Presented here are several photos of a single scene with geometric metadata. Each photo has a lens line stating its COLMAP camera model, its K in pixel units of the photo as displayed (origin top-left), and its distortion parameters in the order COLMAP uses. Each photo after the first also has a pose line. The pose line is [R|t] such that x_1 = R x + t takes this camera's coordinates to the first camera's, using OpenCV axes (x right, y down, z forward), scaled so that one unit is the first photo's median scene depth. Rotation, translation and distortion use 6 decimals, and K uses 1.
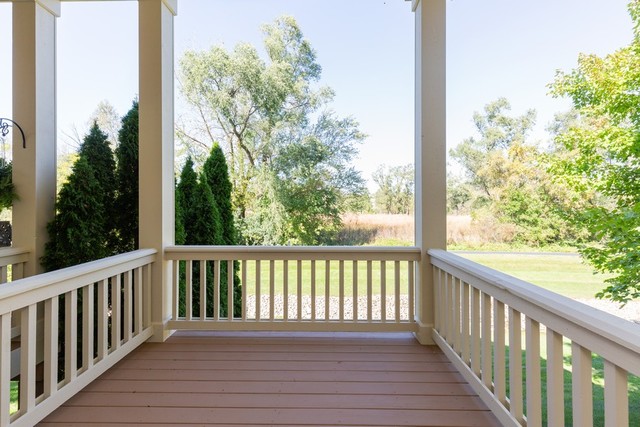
lens RADIAL K [[291.3, 0, 318.6], [0, 291.3, 209.2], [0, 0, 1]] dist [0.001773, -0.000497]
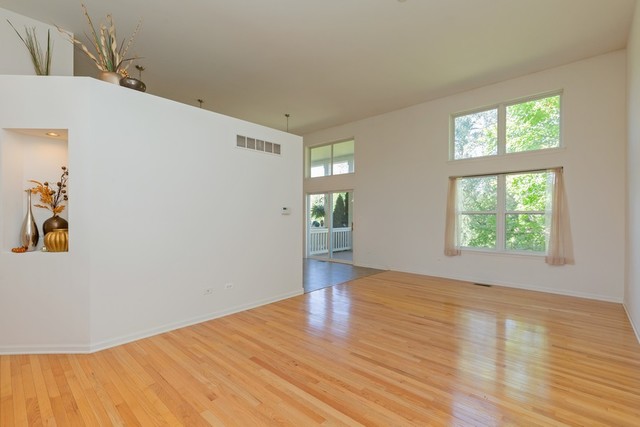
lens RADIAL K [[291.3, 0, 318.7], [0, 291.3, 216.0], [0, 0, 1]] dist [0.001773, -0.000497]
pose [[0.749476, 0.006620, -0.661999, 0.623151], [-0.010810, 0.999939, -0.002239, -0.001917], [0.661943, 0.008835, 0.749502, -0.818530]]
